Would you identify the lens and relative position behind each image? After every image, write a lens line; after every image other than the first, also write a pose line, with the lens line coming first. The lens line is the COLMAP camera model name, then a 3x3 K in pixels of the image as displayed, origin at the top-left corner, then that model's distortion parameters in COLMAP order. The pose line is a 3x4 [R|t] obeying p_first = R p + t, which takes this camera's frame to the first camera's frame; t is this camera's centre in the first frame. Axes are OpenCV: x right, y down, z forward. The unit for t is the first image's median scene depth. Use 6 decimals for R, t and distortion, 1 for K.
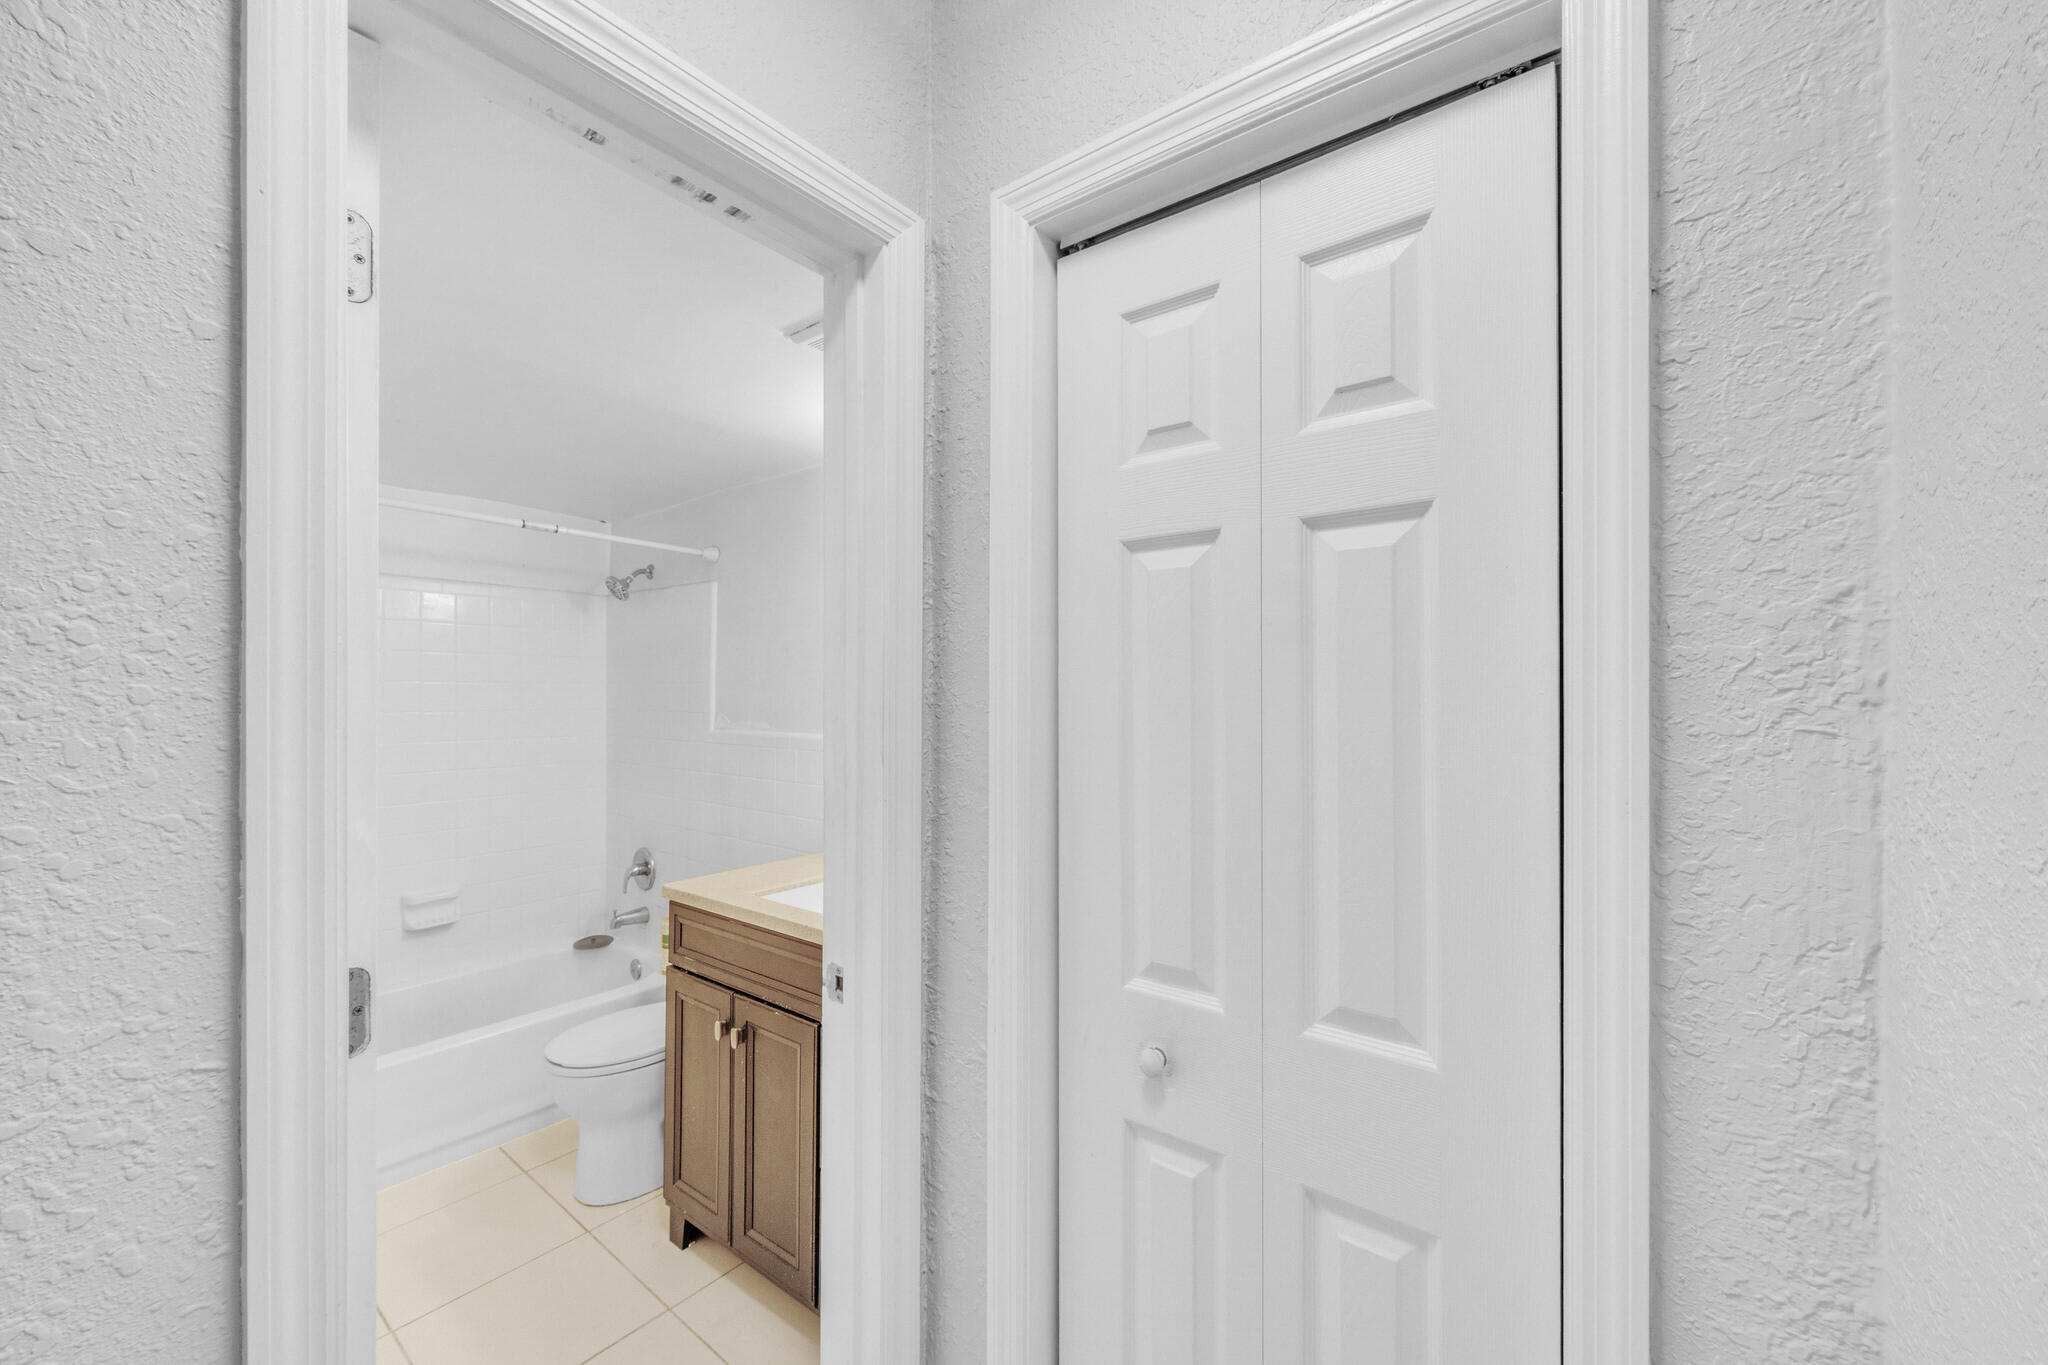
lens RADIAL K [[802.8, 0, 1012.7], [0, 802.8, 683.0], [0, 0, 1]] dist [0.002884, -0.000308]
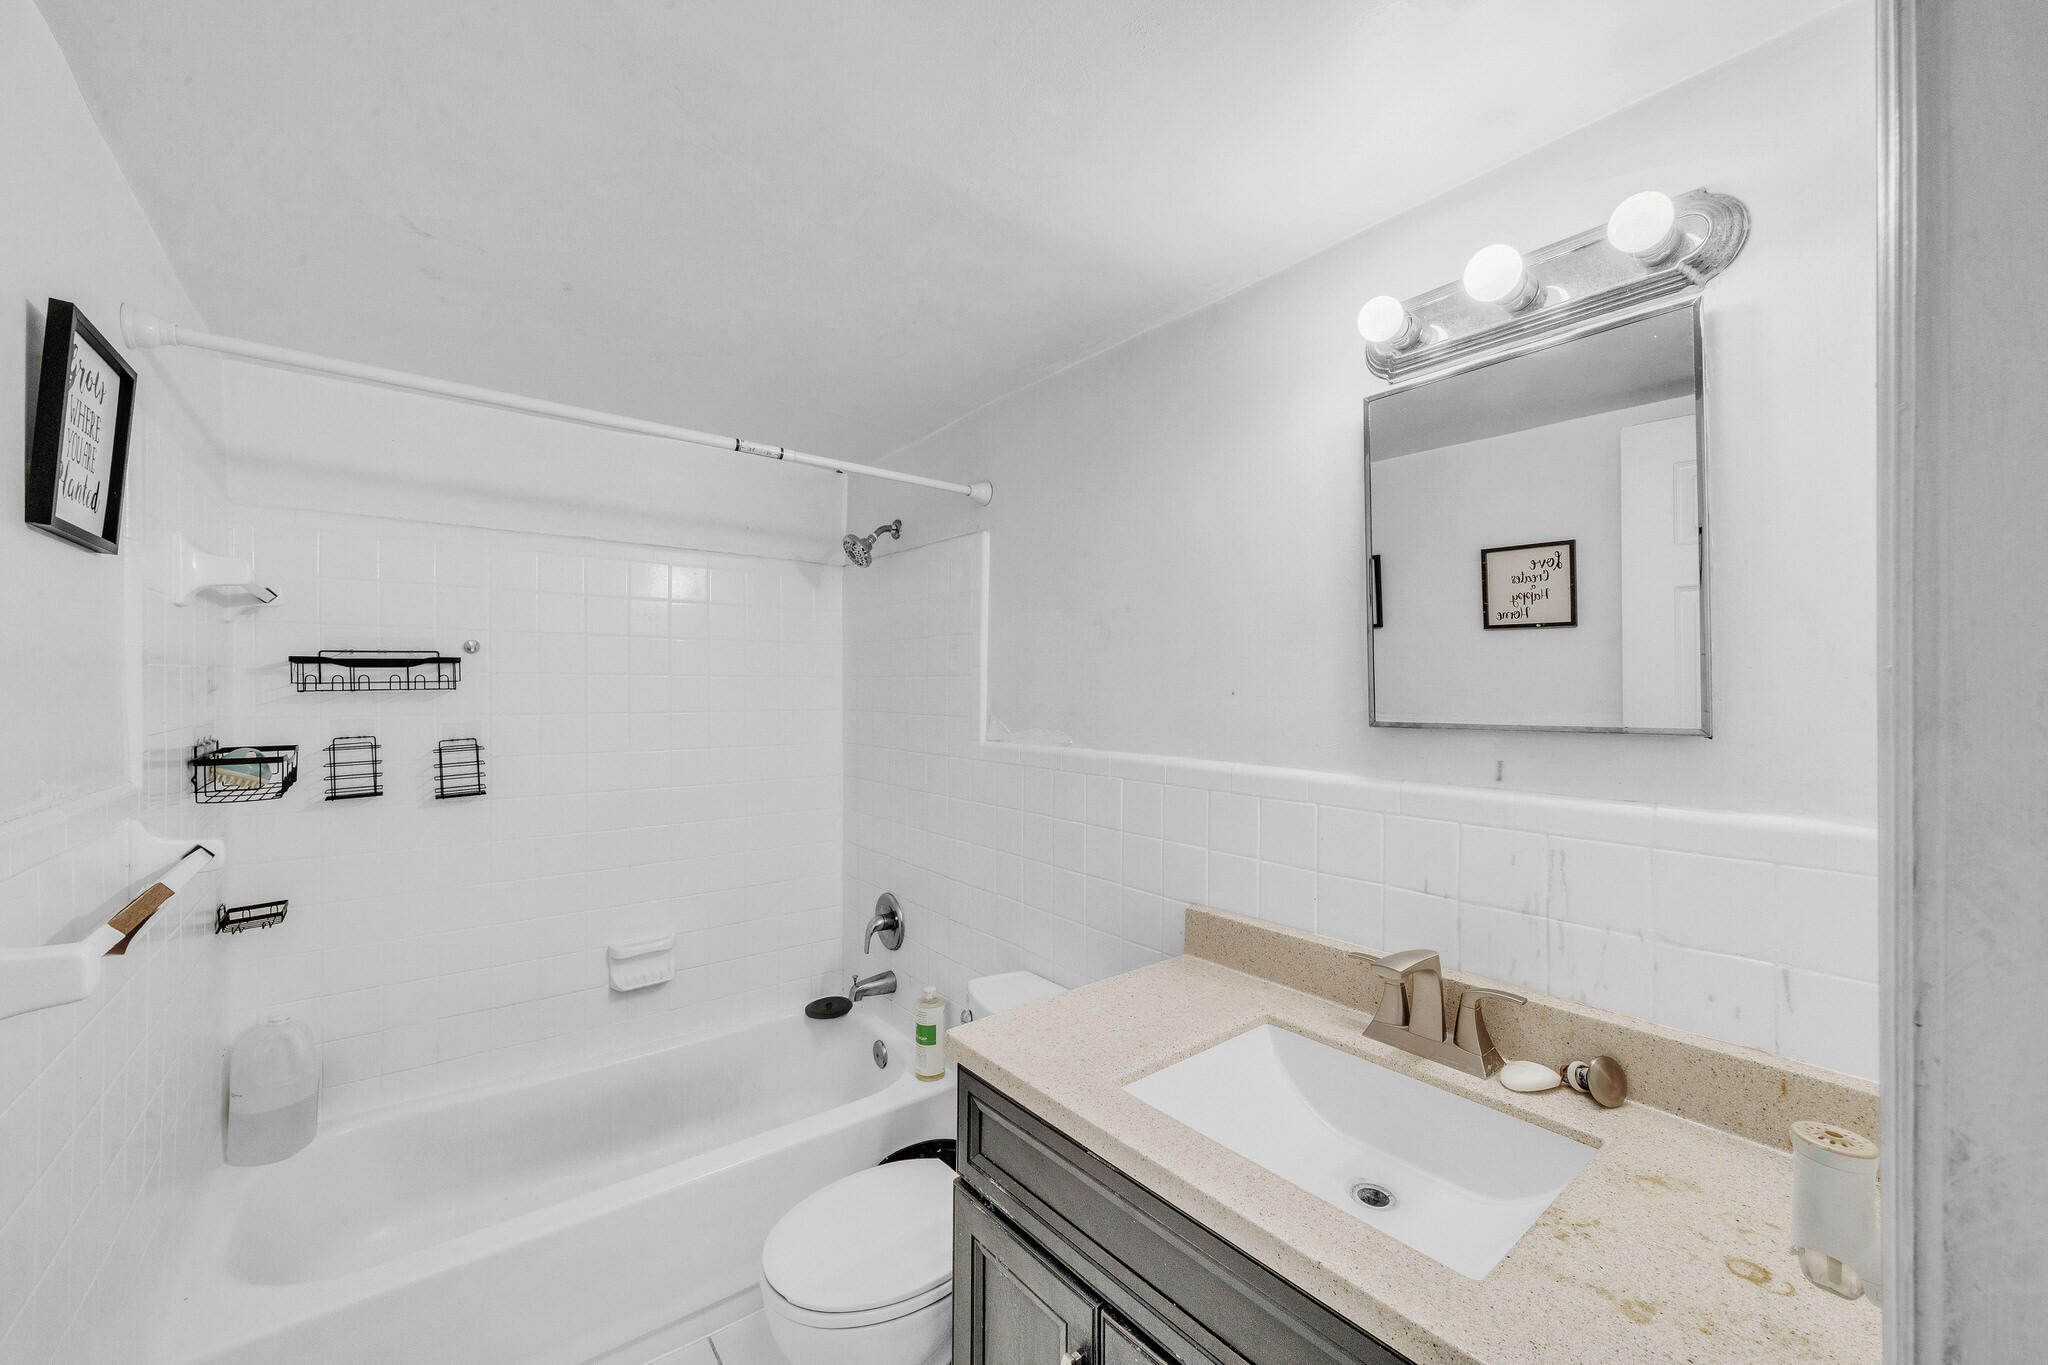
lens RADIAL K [[802.8, 0, 1023.2], [0, 802.8, 694.4], [0, 0, 1]] dist [0.002884, -0.000308]
pose [[0.971363, 0.004967, -0.237550, -0.371052], [-0.001719, 0.999902, 0.013878, 0.014932], [0.237596, -0.013072, 0.971276, 0.698471]]
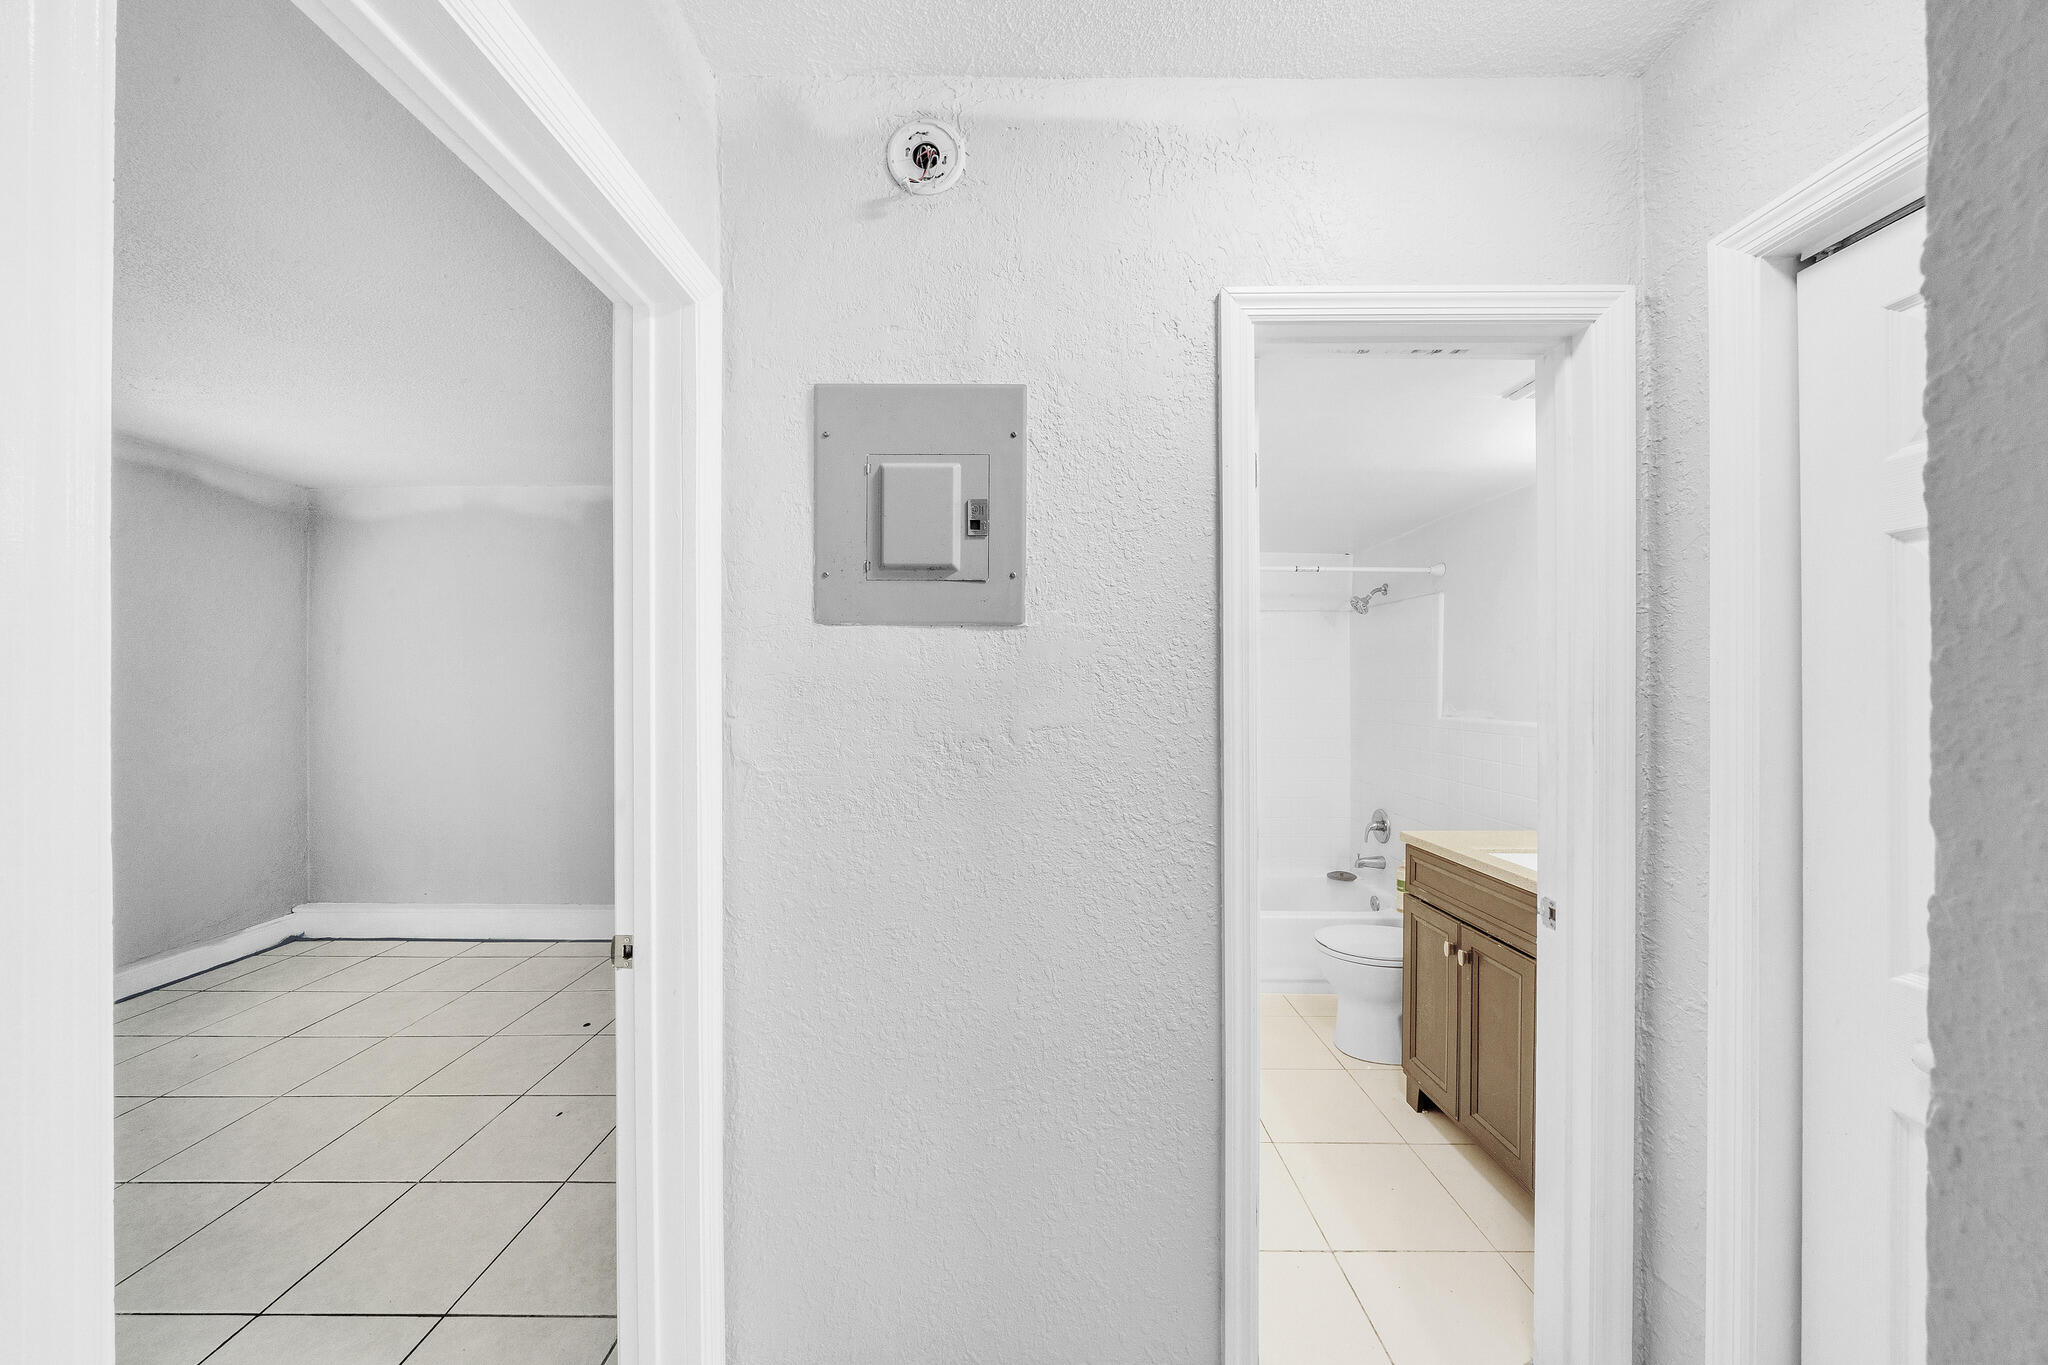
lens RADIAL K [[697.7, 0, 1014.7], [0, 697.7, 686.4], [0, 0, 1]] dist [-0.006996, -0.000160]
pose [[0.617754, -0.000254, -0.786371, 0.105335], [0.009353, 0.999932, 0.007025, -0.001321], [0.786316, -0.011694, 0.617714, -0.292906]]
